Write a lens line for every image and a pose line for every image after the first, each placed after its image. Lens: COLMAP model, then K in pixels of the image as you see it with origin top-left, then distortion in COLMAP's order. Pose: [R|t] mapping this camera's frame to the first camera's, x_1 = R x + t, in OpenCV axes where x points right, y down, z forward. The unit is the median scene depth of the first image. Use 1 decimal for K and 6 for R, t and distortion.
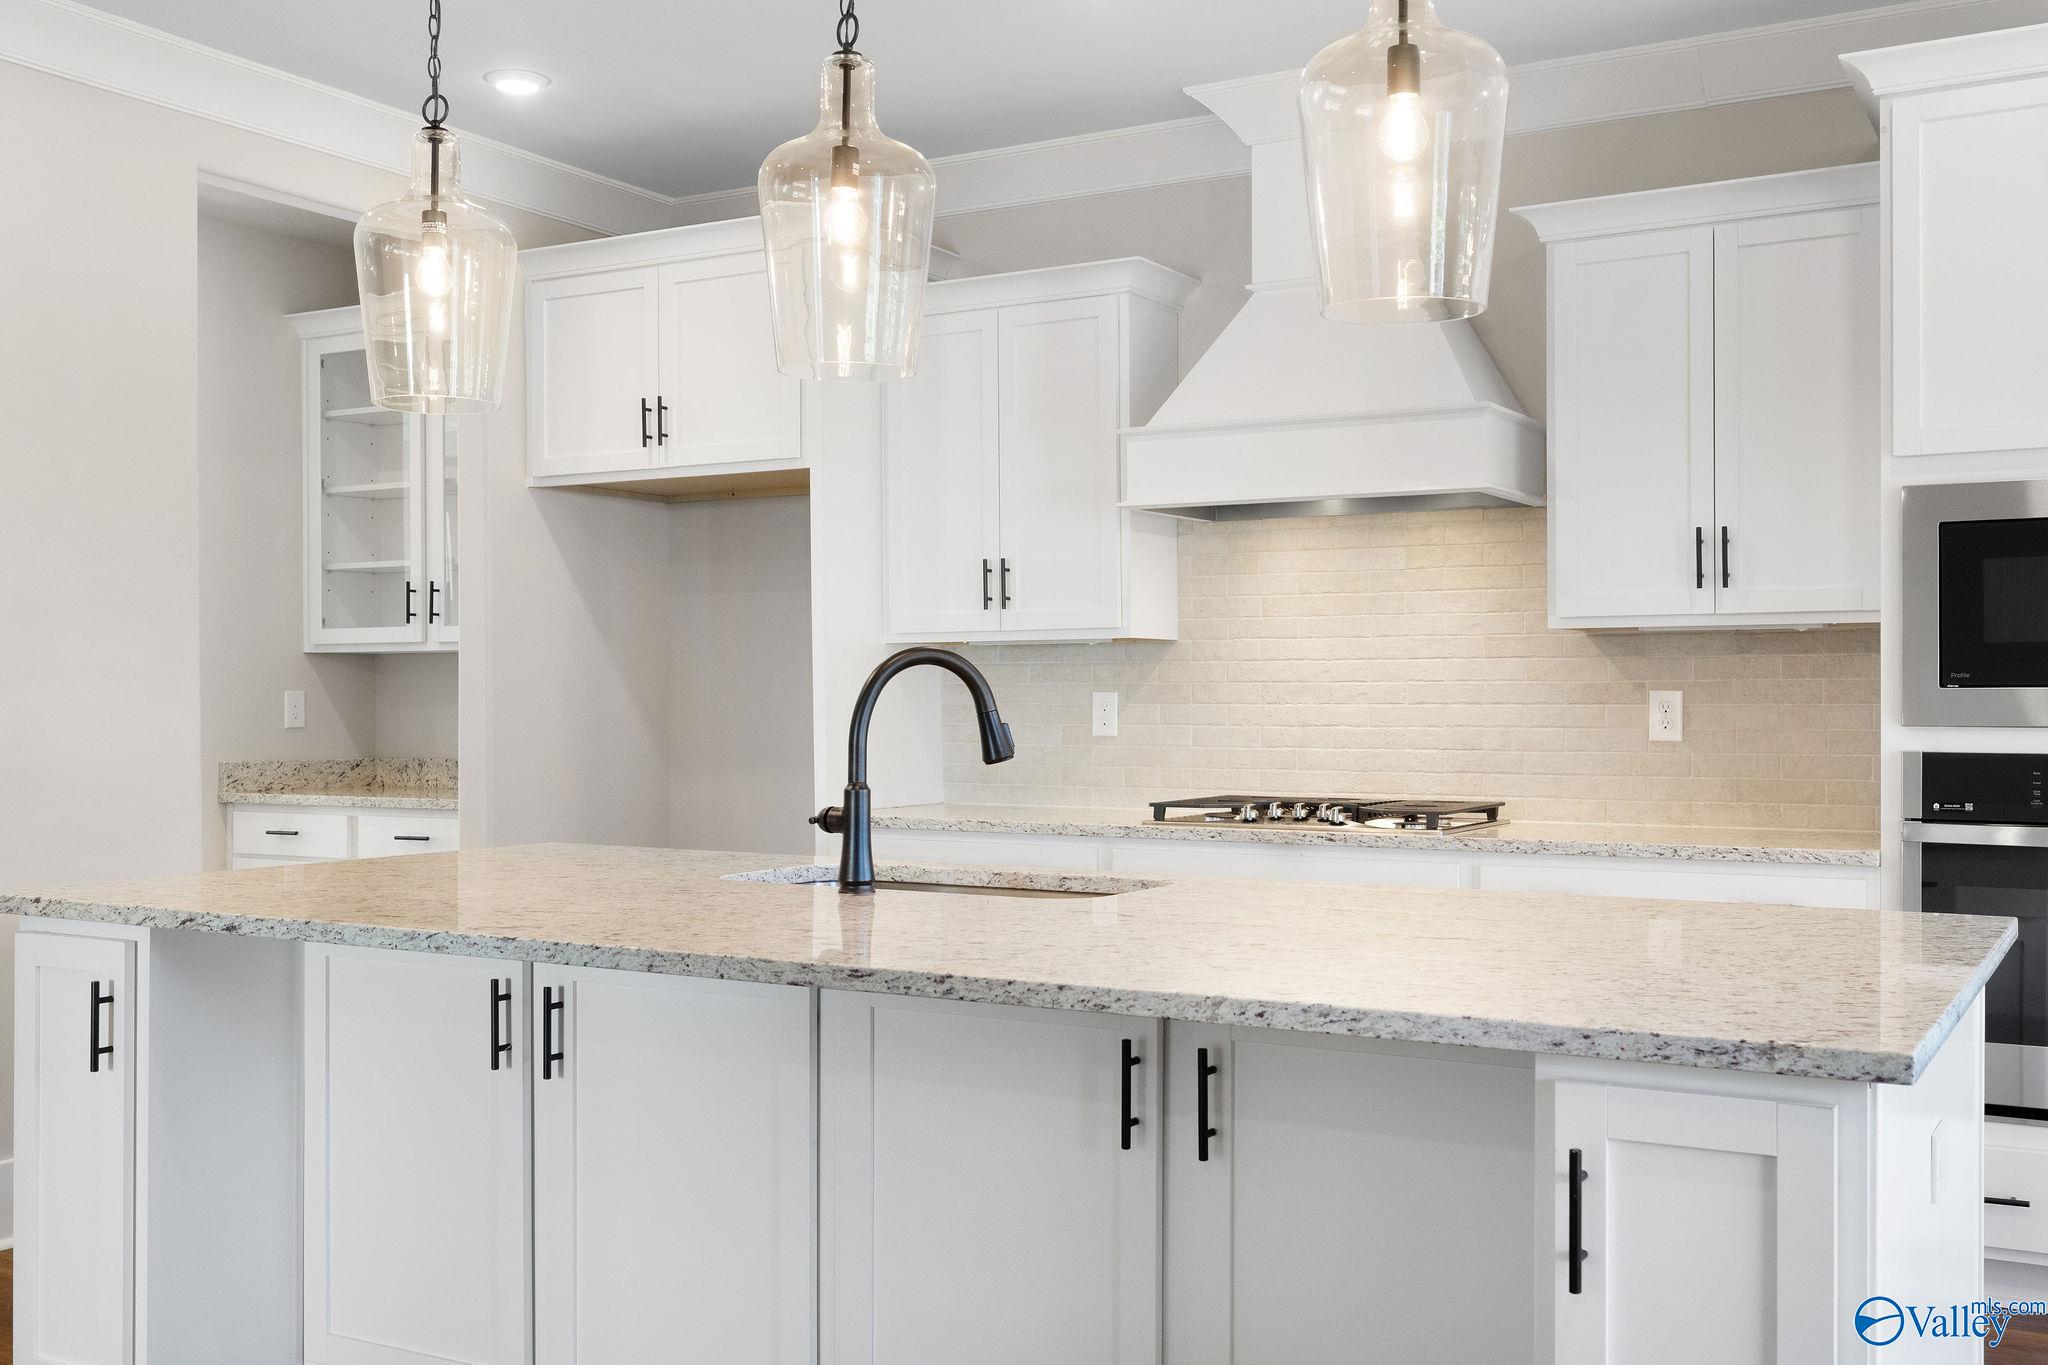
lens RADIAL K [[2094.0, 0, 981.5], [0, 2094.0, 690.3], [0, 0, 1]] dist [-0.000707, -0.001228]
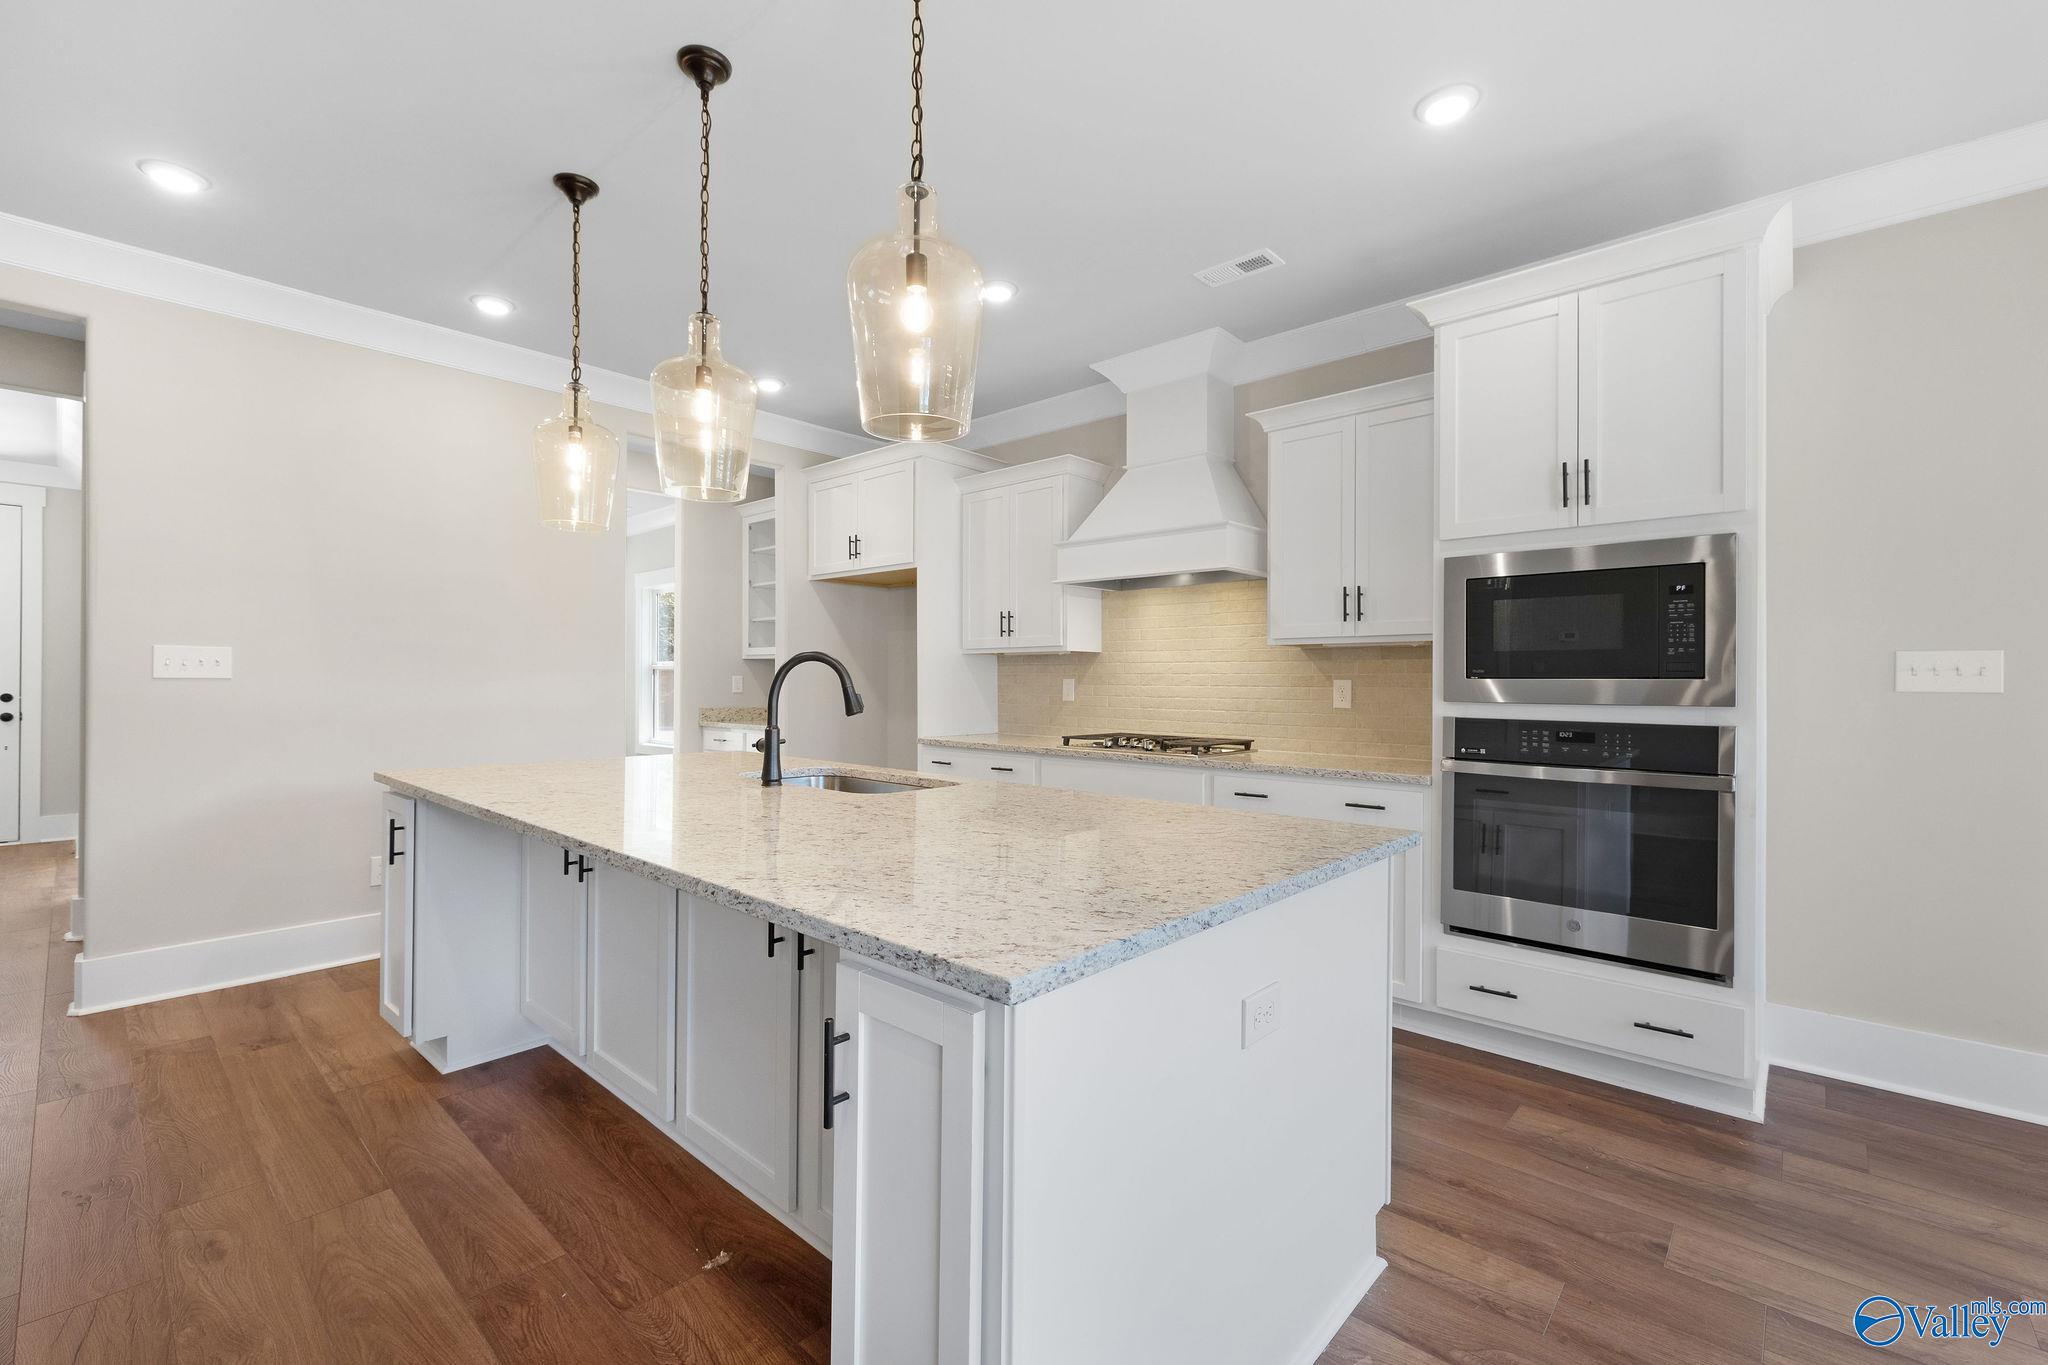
lens RADIAL K [[884.2, 0, 1021.3], [0, 884.2, 678.7], [0, 0, 1]] dist [0.000390, 0.000151]
pose [[0.977228, 0.007262, -0.212068, 0.226949], [-0.007446, 0.999972, -0.000069, 0.001248], [0.212062, 0.001647, 0.977255, 0.208908]]
